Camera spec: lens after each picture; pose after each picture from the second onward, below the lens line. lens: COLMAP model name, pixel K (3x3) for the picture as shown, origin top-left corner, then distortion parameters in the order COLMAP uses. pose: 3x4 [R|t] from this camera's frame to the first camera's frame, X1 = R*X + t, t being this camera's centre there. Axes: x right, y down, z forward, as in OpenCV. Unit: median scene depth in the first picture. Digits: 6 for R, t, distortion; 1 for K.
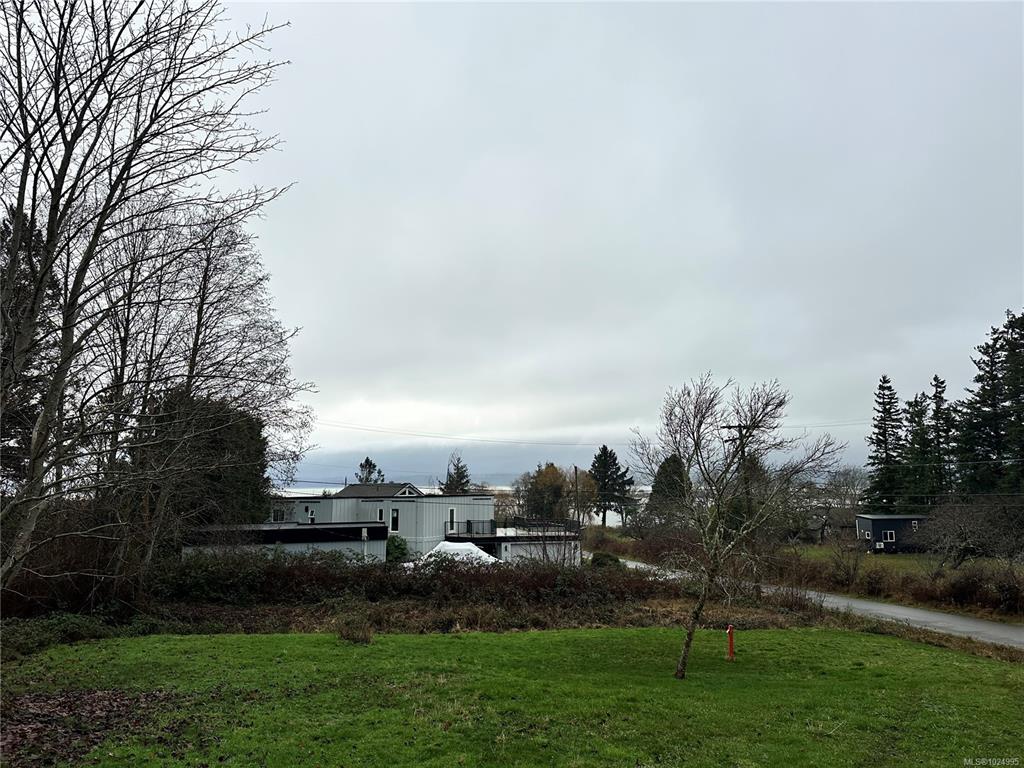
lens RADIAL K [[714.2, 0, 513.8], [0, 714.2, 378.0], [0, 0, 1]] dist [0.090317, -0.099575]
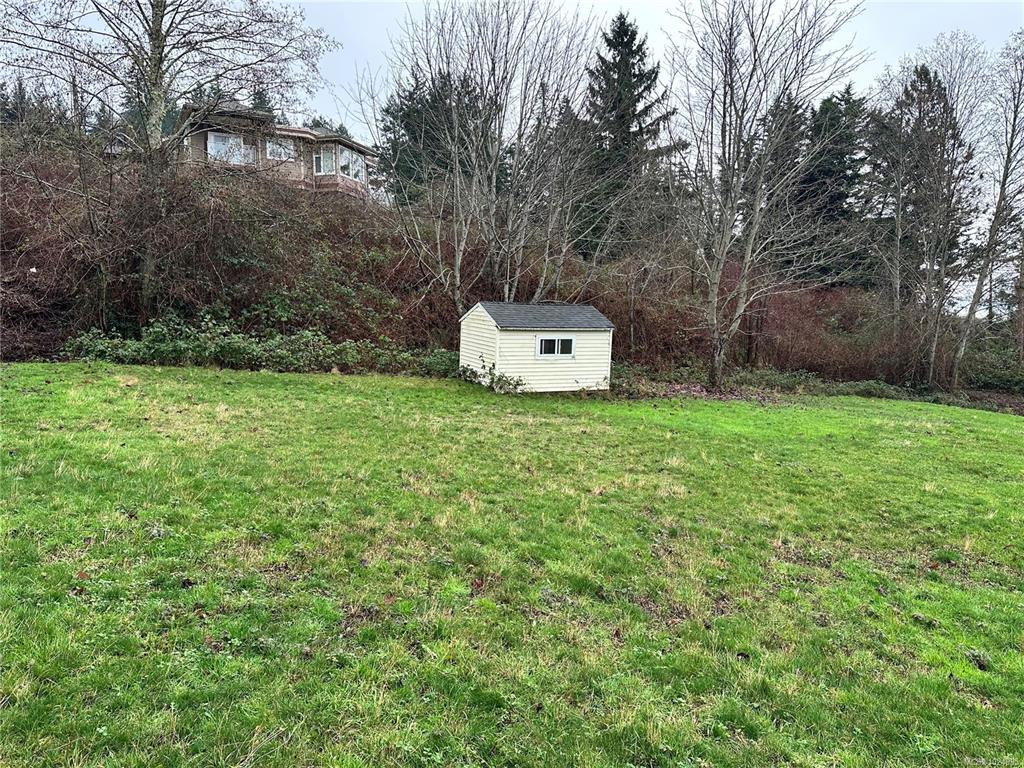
lens RADIAL K [[714.2, 0, 520.0], [0, 714.2, 376.9], [0, 0, 1]] dist [0.090317, -0.099575]
pose [[0.324789, 0.088155, -0.941669, 0.240904], [0.141217, 0.979965, 0.140447, 0.001382], [0.935184, -0.178596, 0.305833, -0.060721]]
